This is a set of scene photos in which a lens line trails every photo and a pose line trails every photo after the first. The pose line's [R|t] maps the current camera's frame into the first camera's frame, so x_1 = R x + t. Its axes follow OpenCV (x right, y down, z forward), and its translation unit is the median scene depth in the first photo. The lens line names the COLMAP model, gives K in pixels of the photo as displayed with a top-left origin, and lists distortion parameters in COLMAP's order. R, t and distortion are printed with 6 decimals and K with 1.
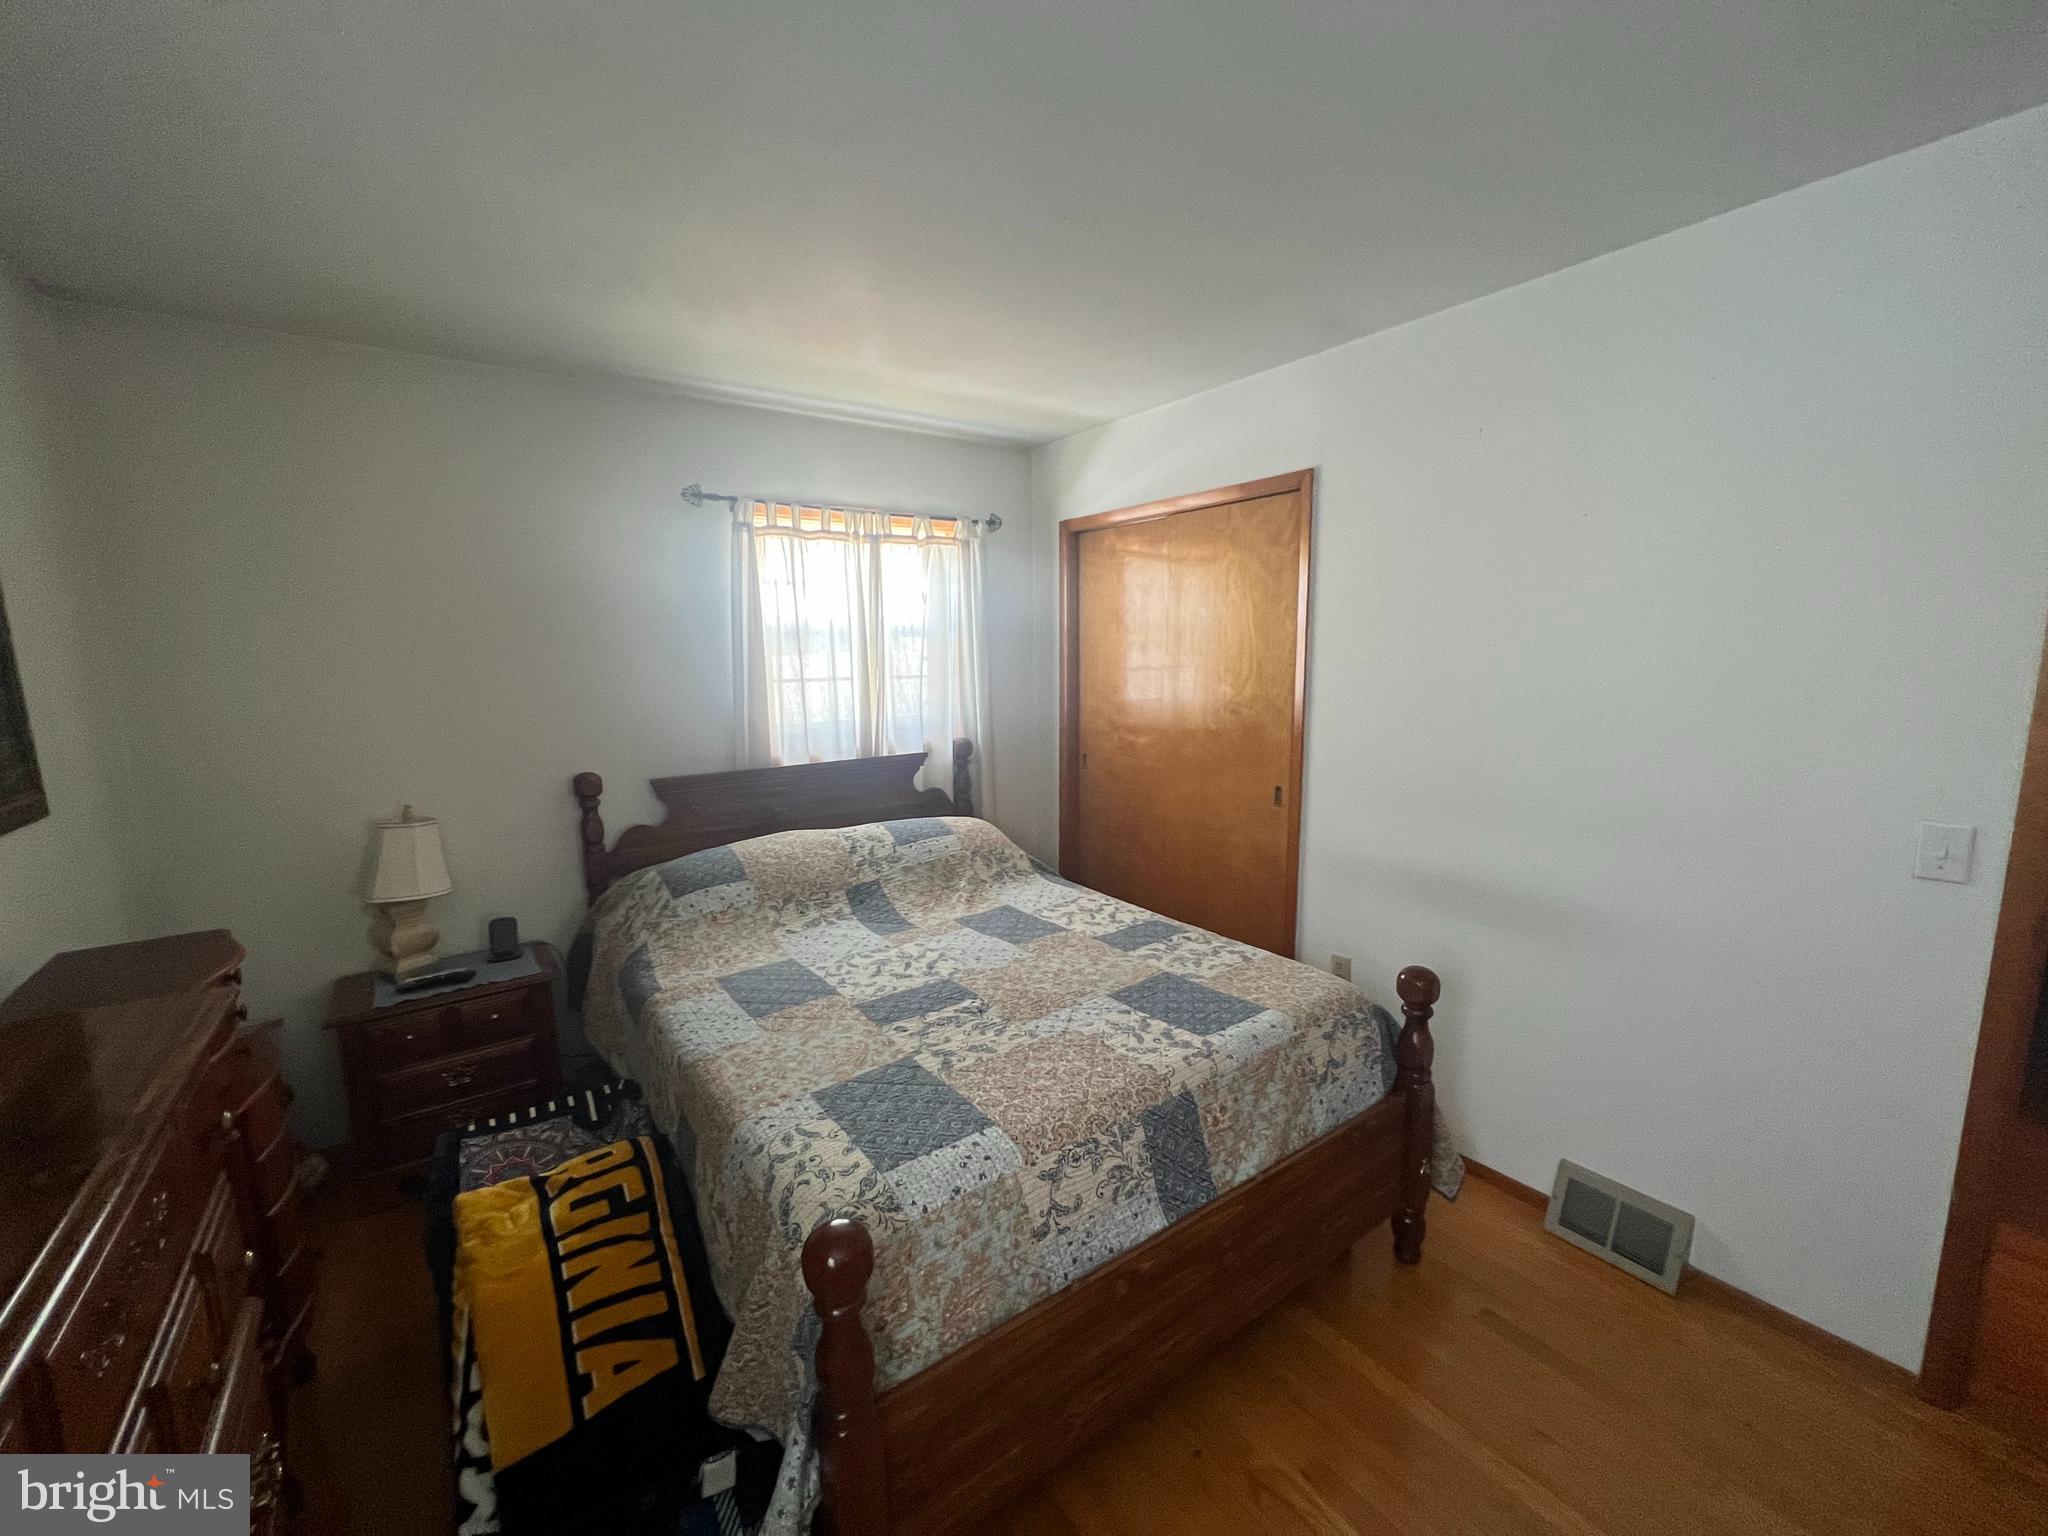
lens RADIAL K [[822.8, 0, 1023.3], [0, 822.8, 772.4], [0, 0, 1]] dist [0.003003, 0.000473]
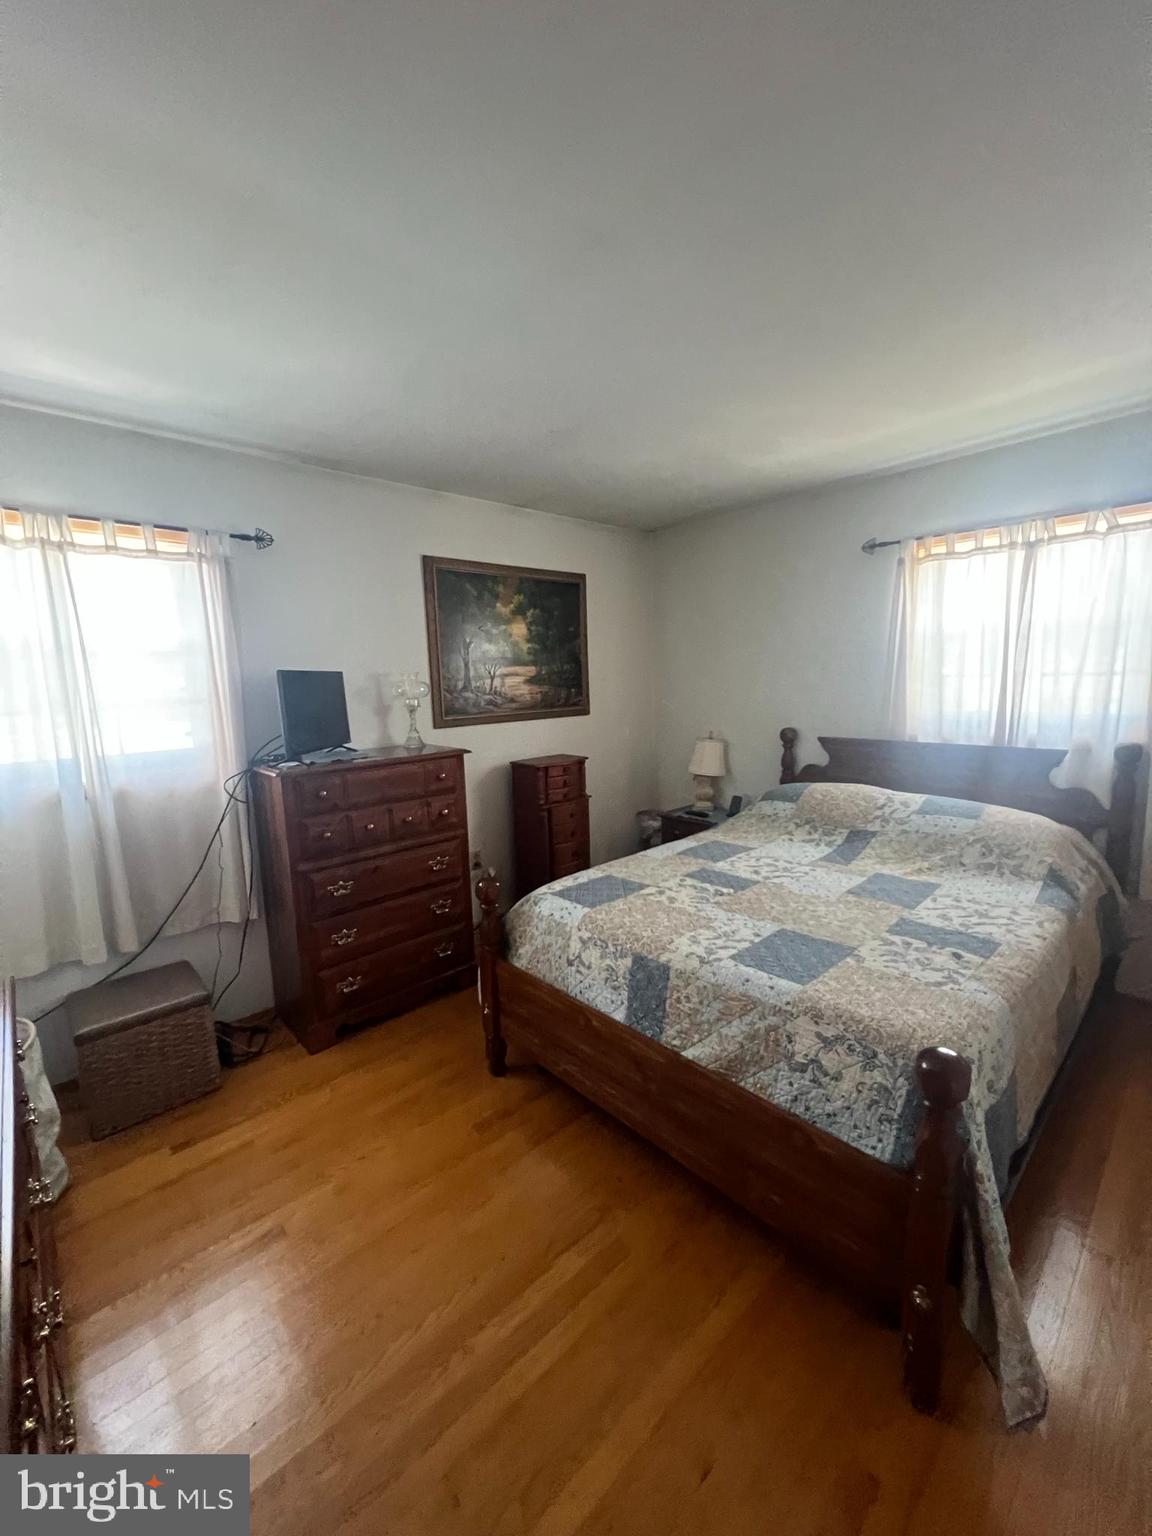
lens RADIAL K [[613.9, 0, 574.9], [0, 613.9, 770.8], [0, 0, 1]] dist [0.004164, 0.000162]
pose [[0.122704, 0.165094, -0.978615, 0.811313], [-0.122607, 0.981034, 0.150129, -0.057631], [0.984841, 0.101564, 0.140619, 0.459139]]
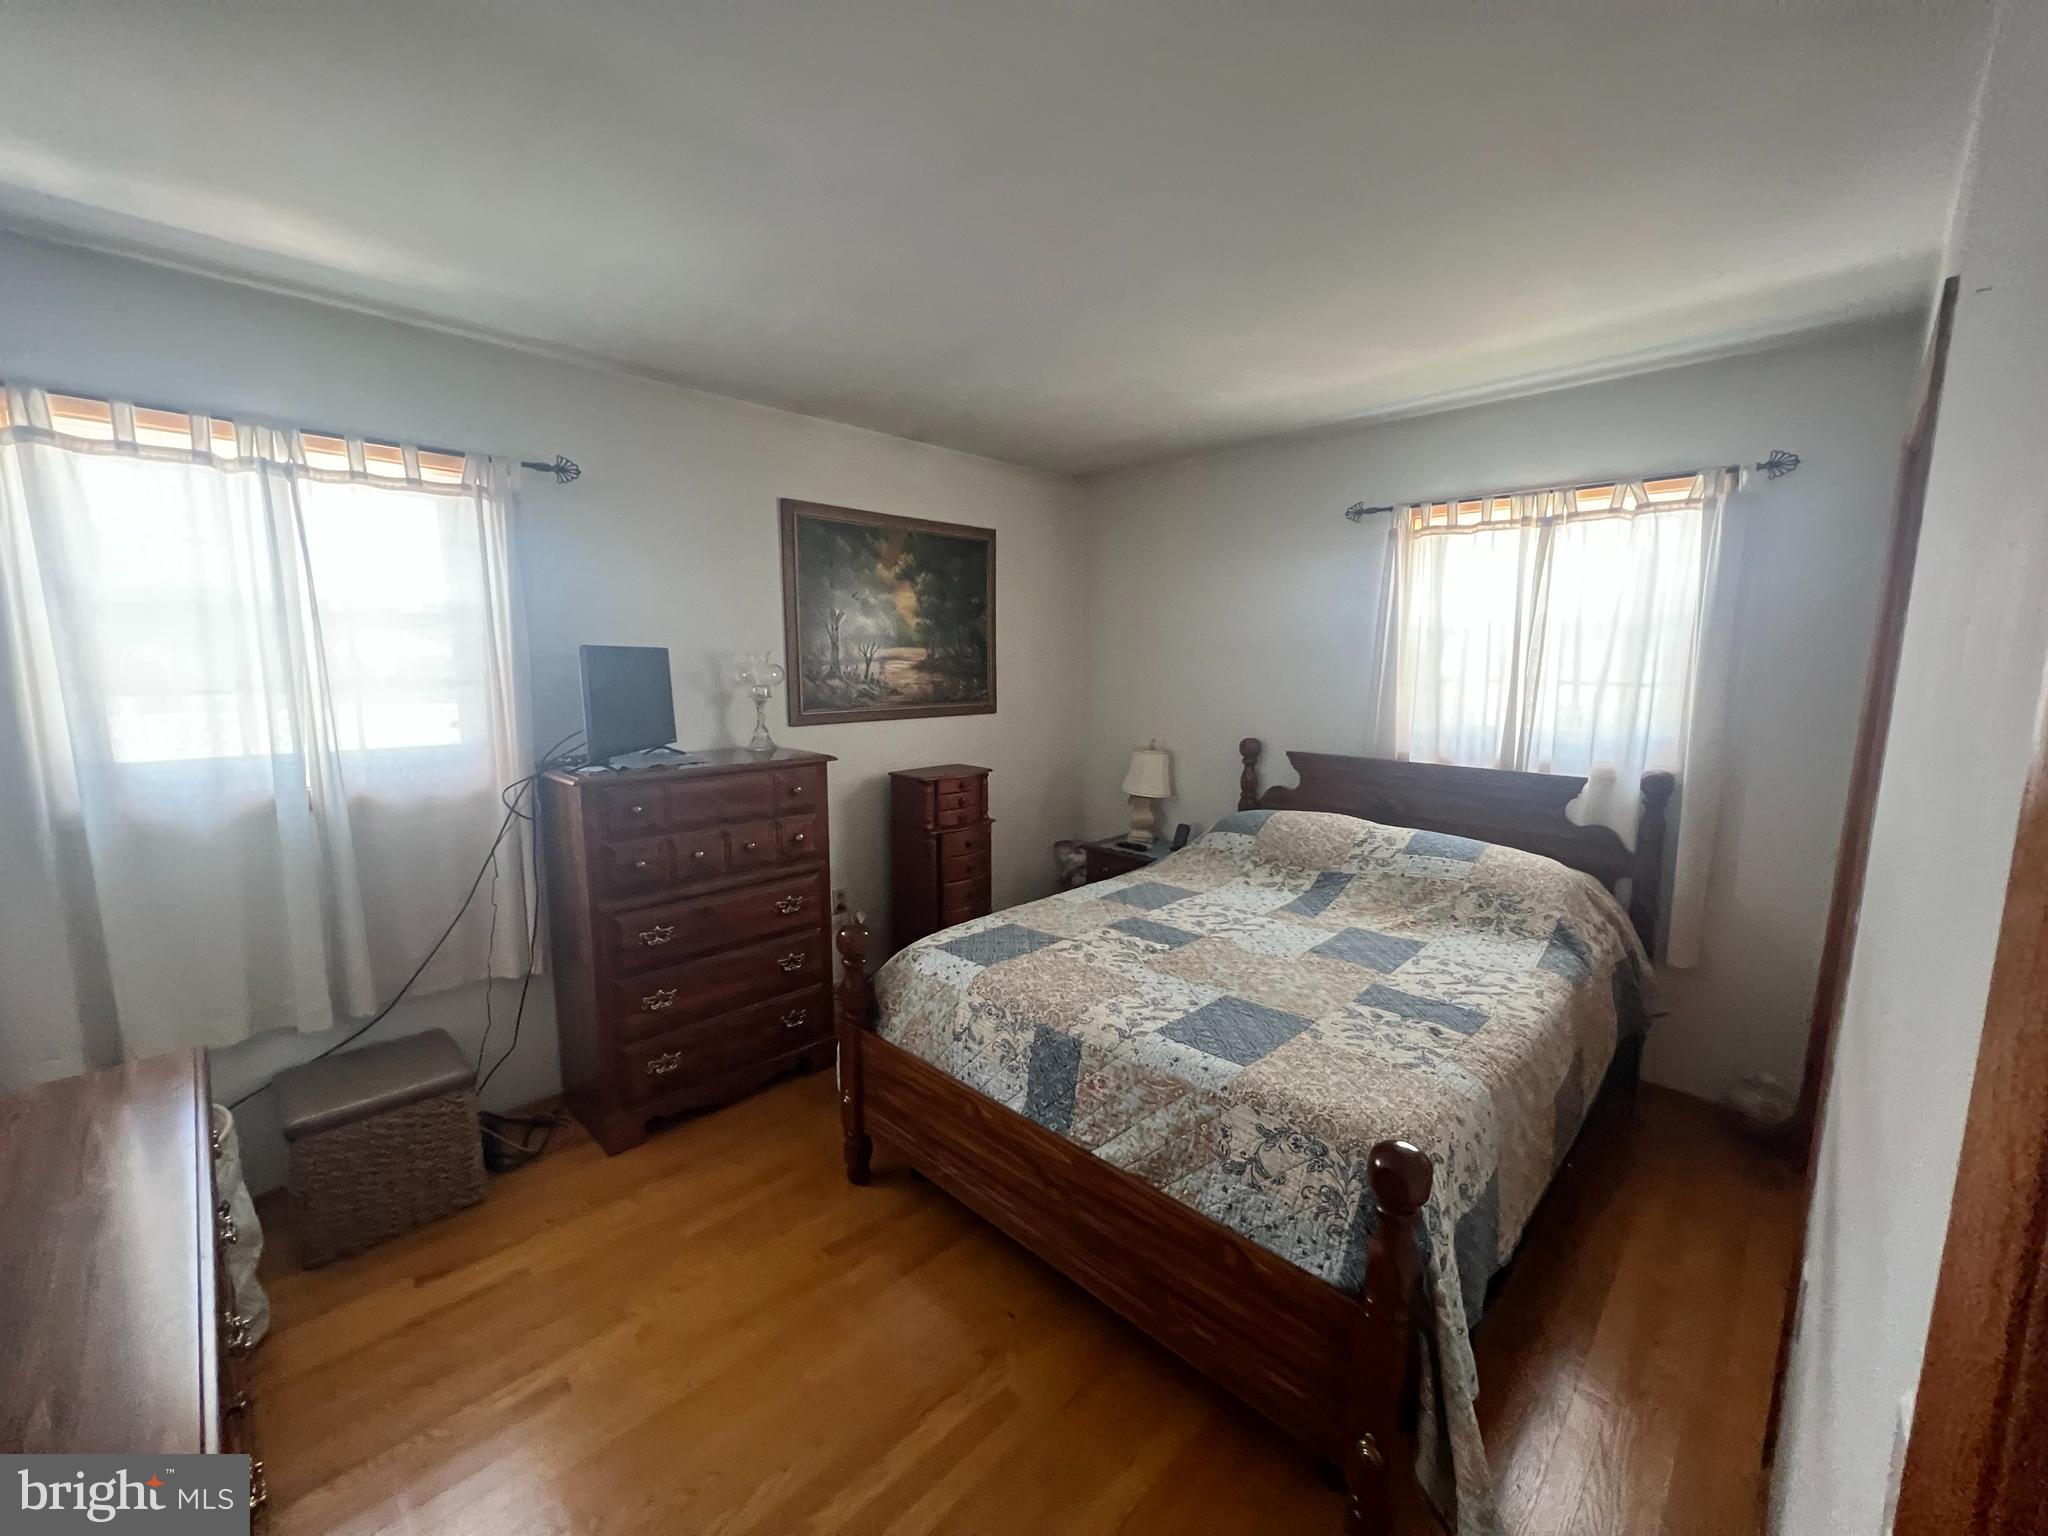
lens RADIAL K [[822.8, 0, 1024.9], [0, 822.8, 773.5], [0, 0, 1]] dist [0.003003, 0.000473]
pose [[0.170404, 0.157458, -0.972712, 0.850133], [-0.156392, 0.978960, 0.131072, -0.072081], [0.972884, 0.129789, 0.191444, 0.464788]]
